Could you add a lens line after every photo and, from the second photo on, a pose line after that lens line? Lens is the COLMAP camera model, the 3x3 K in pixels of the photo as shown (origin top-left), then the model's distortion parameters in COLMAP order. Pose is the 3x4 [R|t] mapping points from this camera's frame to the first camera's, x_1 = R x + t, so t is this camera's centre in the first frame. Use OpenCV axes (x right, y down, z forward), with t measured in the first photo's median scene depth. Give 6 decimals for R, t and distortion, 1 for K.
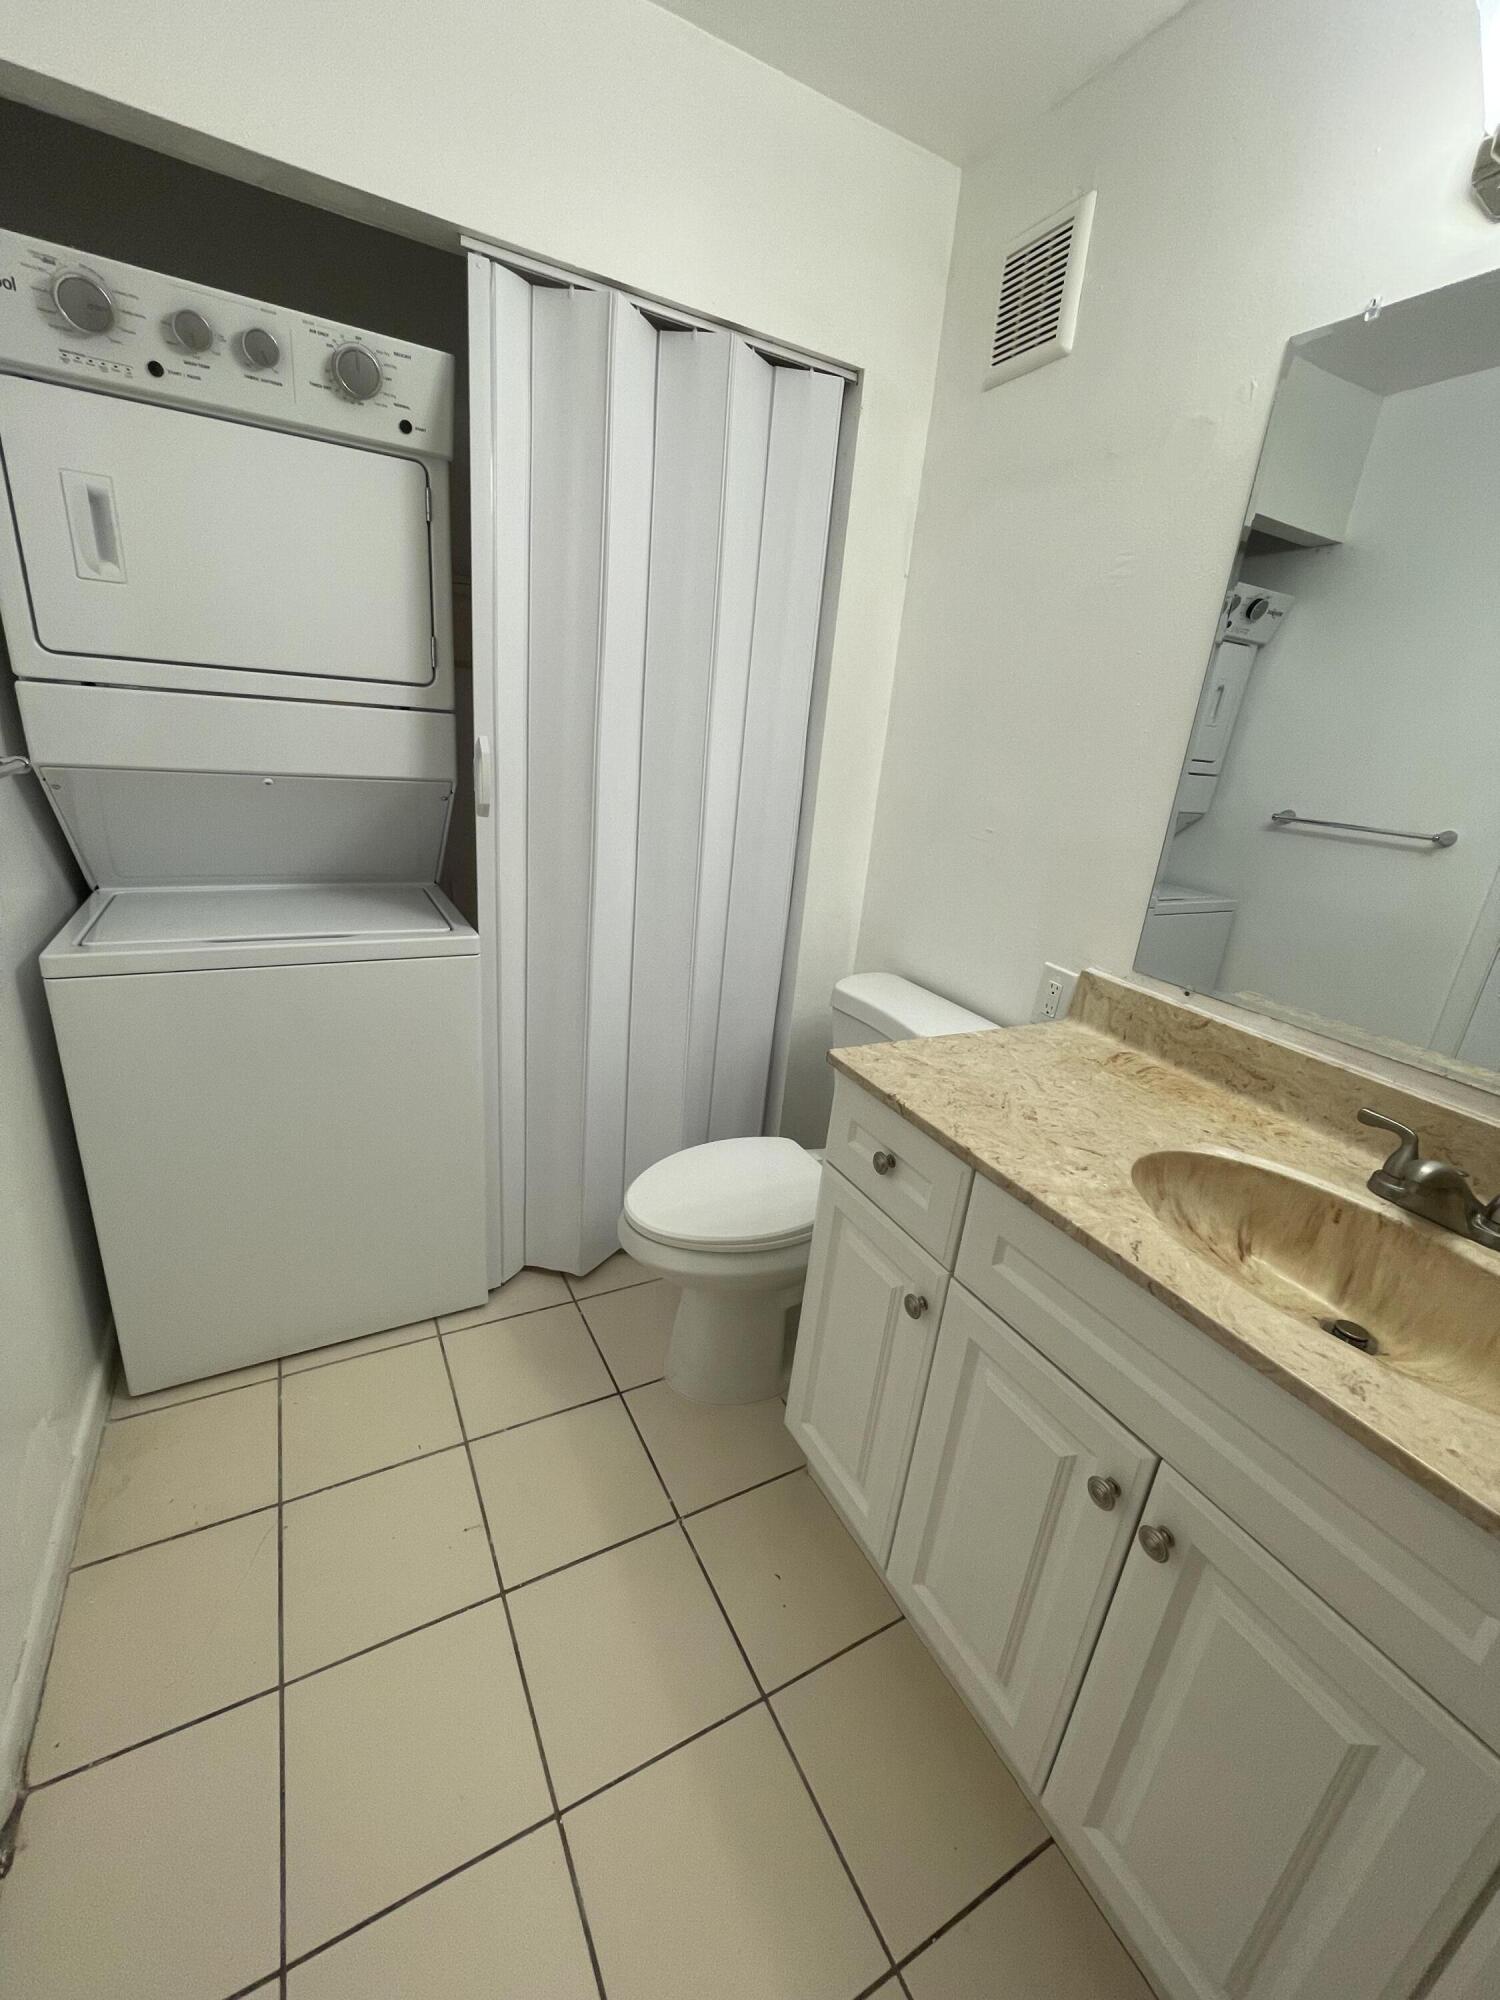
lens RADIAL K [[811.5, 0, 750.0], [0, 811.5, 1000.0], [0, 0, 1]] dist [-0.002244, -0.000002]
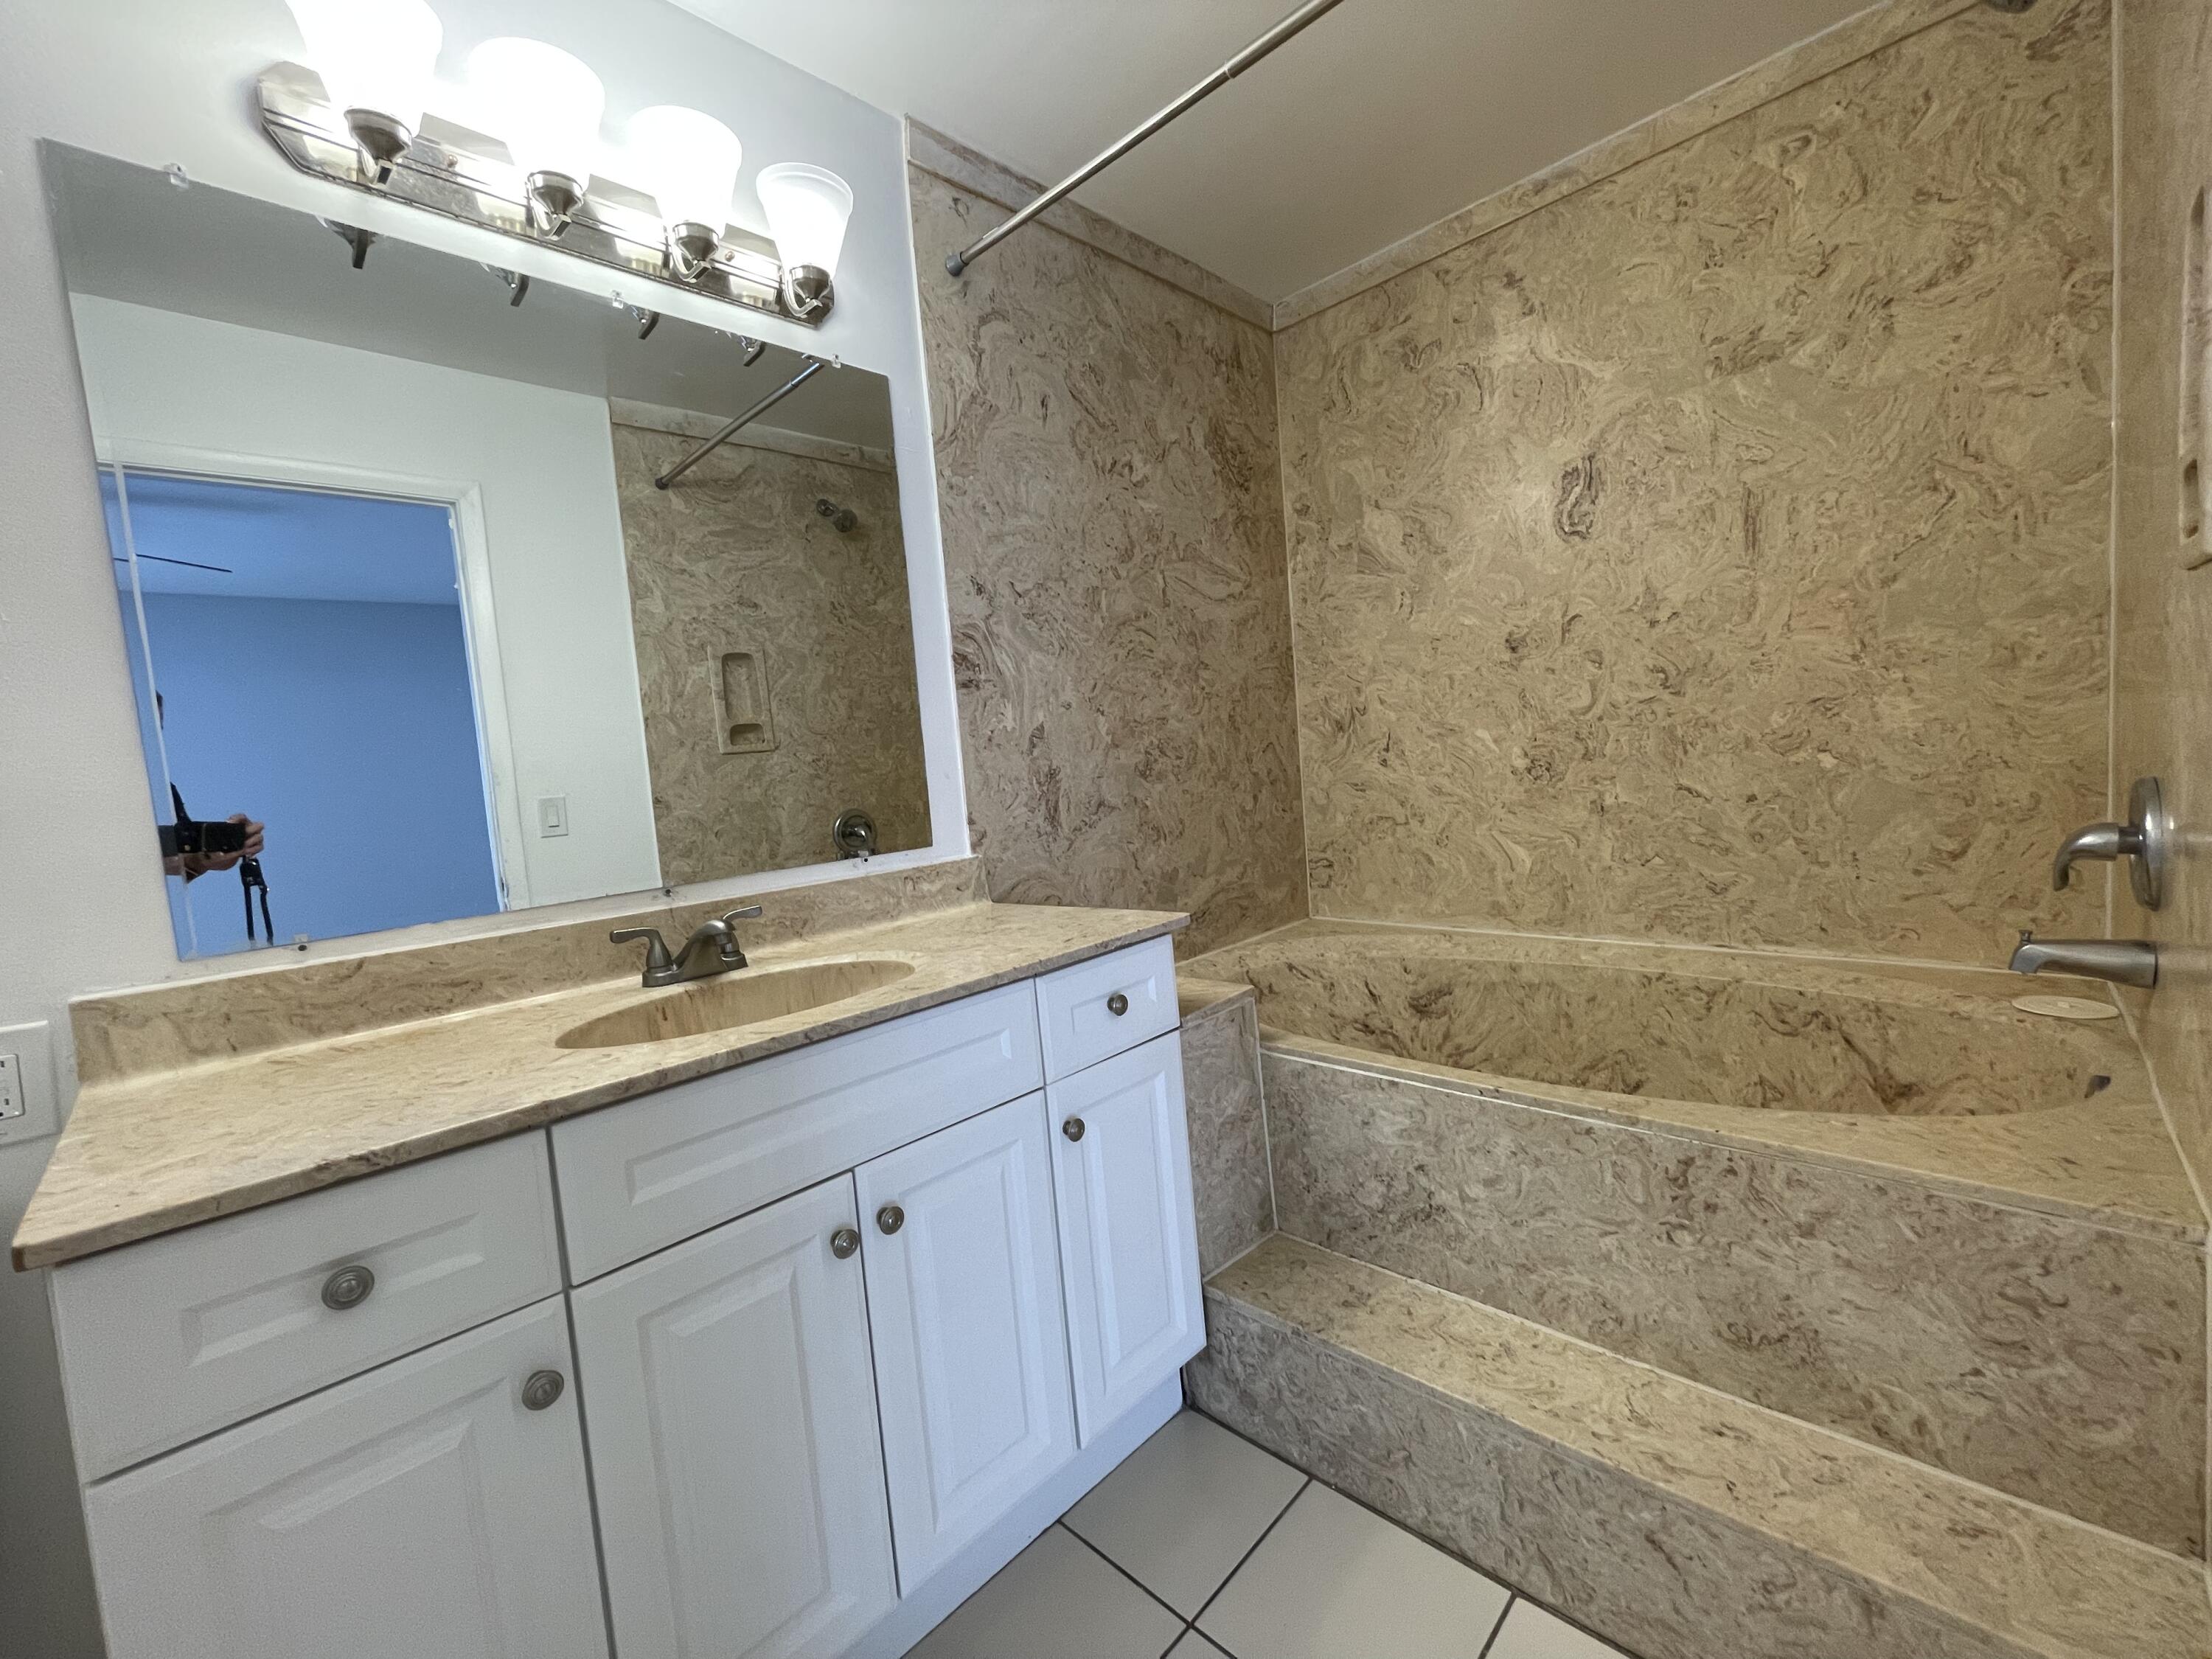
lens RADIAL K [[897.5, 0, 1106.0], [0, 897.5, 829.5], [0, 0, 1]] dist [-0.002244, -0.000002]
pose [[-0.300142, -0.140401, 0.943505, -0.506624], [0.360150, 0.899222, 0.248380, -0.048558], [-0.883293, 0.414352, -0.219329, 0.493942]]
